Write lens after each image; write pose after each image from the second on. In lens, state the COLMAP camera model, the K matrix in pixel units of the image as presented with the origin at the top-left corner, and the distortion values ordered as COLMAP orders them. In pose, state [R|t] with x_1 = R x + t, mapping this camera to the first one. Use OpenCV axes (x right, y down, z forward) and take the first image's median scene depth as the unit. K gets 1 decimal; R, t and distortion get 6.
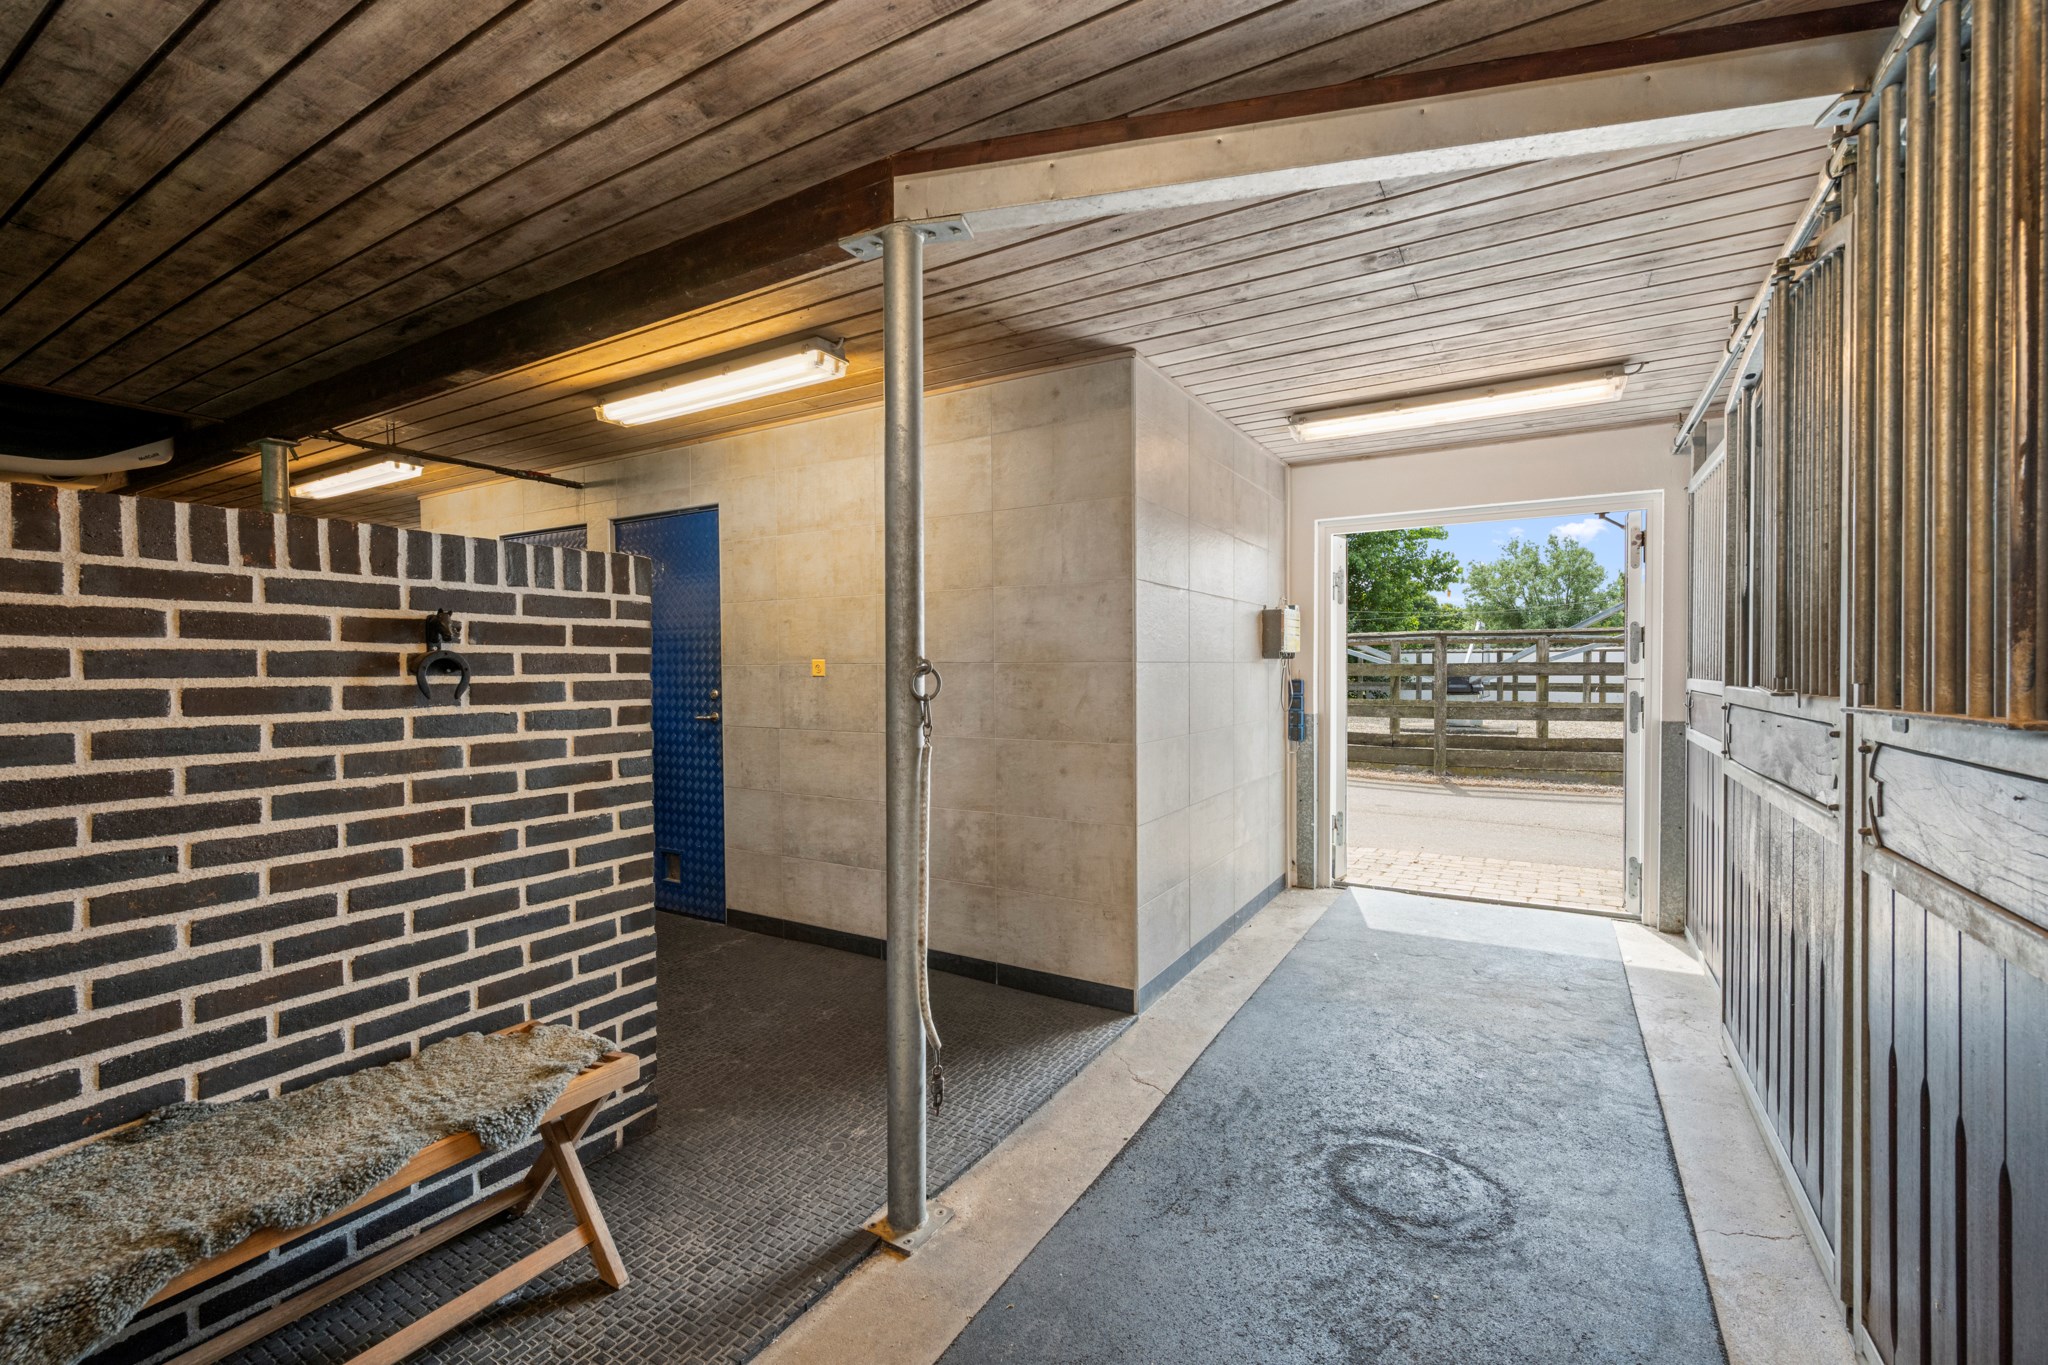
lens RADIAL K [[871.5, 0, 1024.9], [0, 871.5, 676.5], [0, 0, 1]] dist [0.000487, 0.000128]
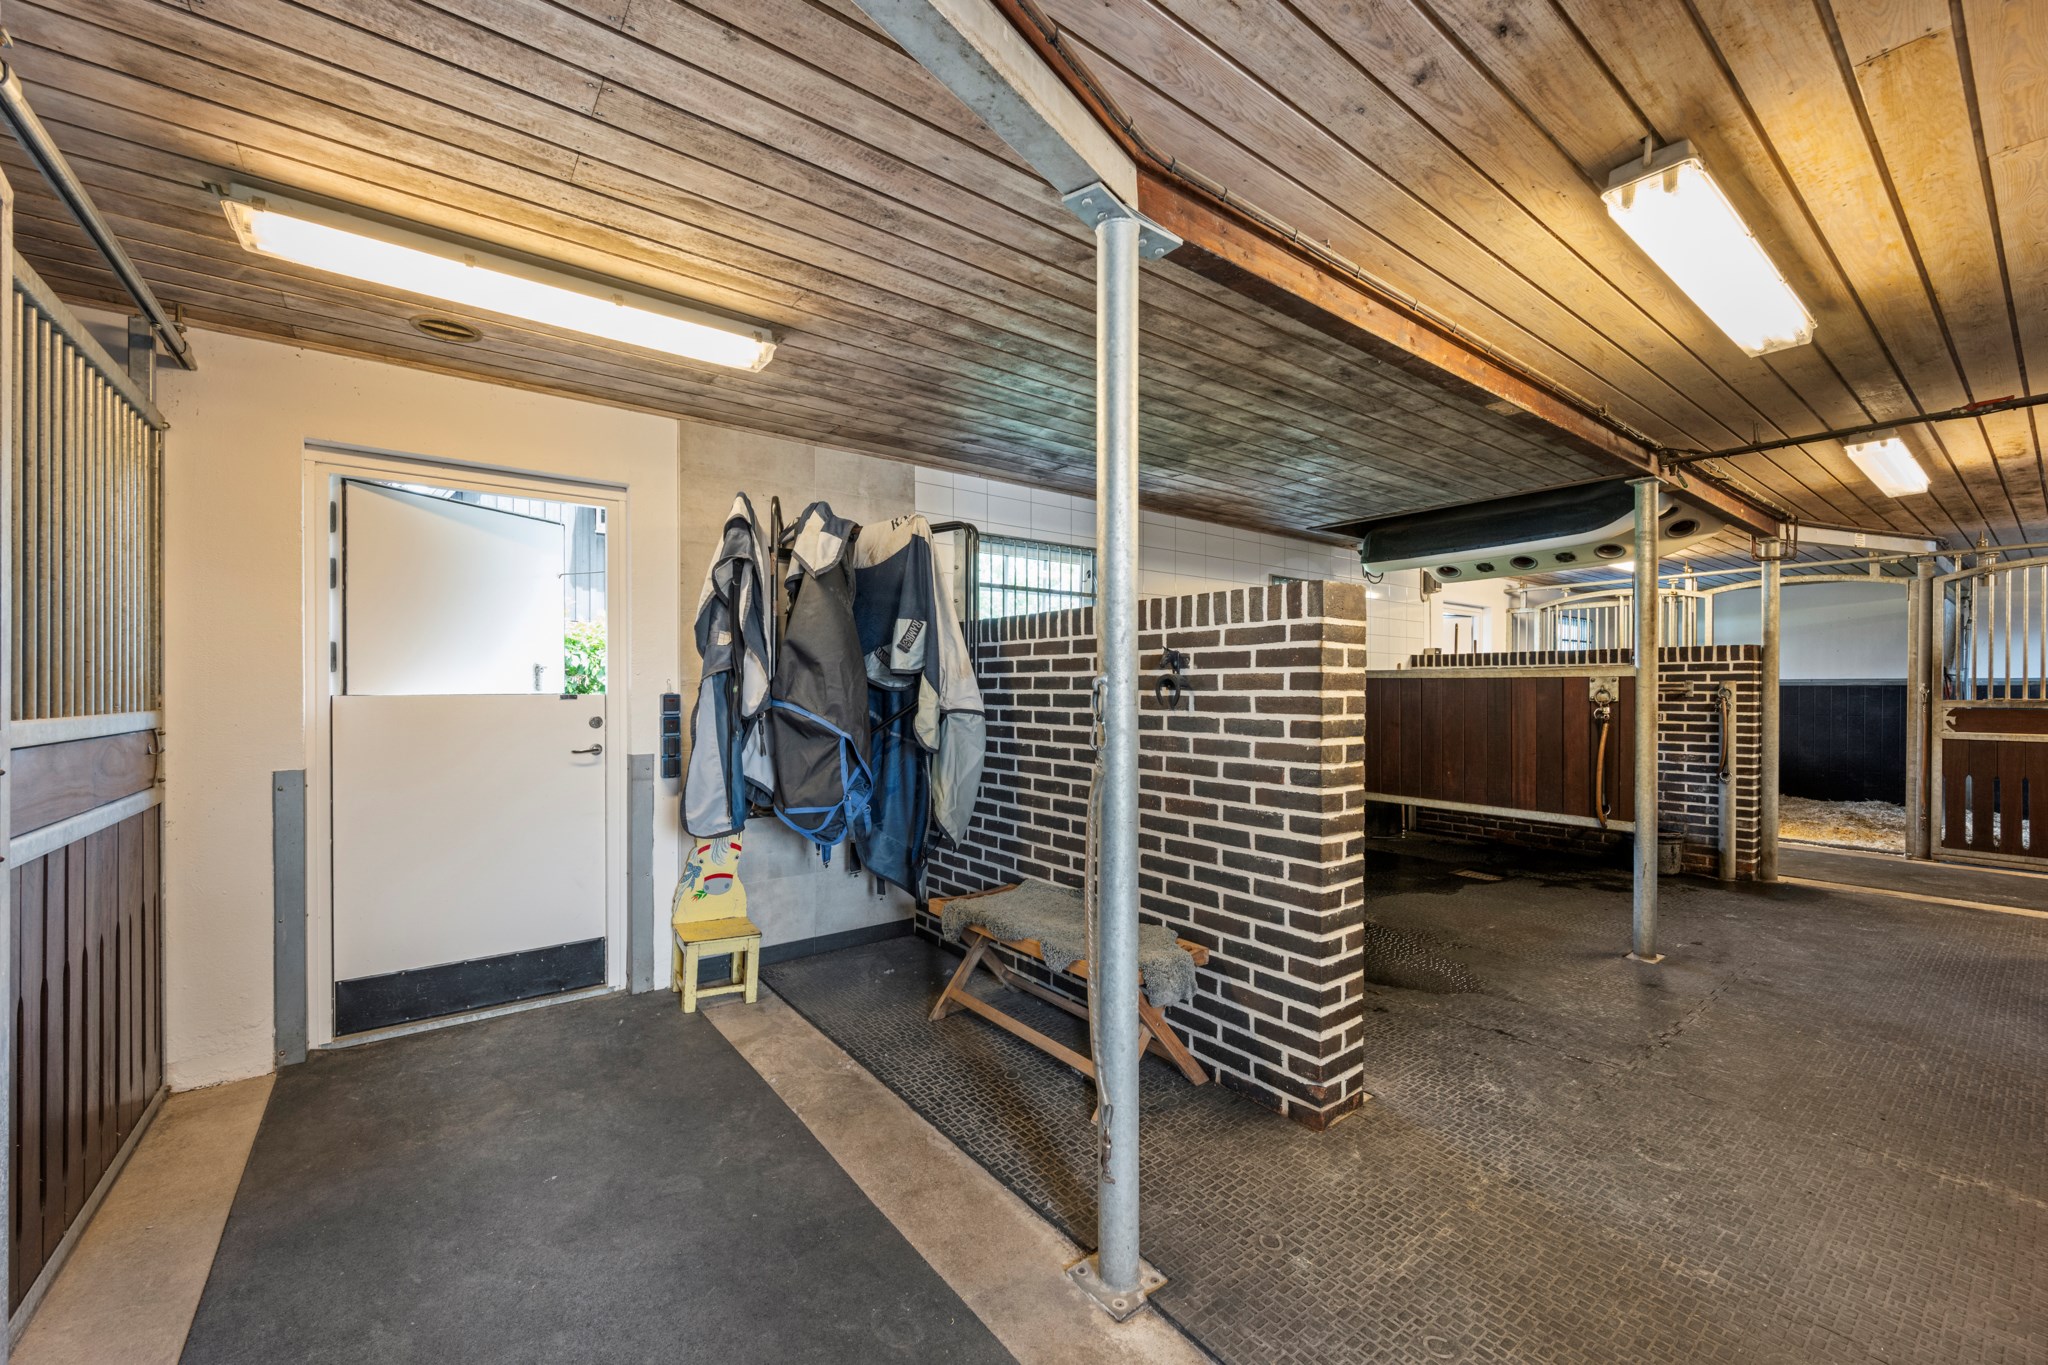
lens RADIAL K [[802.0, 0, 1027.8], [0, 802.0, 686.5], [0, 0, 1]] dist [0.000651, 0.000005]
pose [[-0.373999, 0.003300, -0.927423, 0.650594], [-0.009194, 0.999931, 0.007266, -0.013958], [0.927384, 0.011244, -0.373943, 1.147652]]
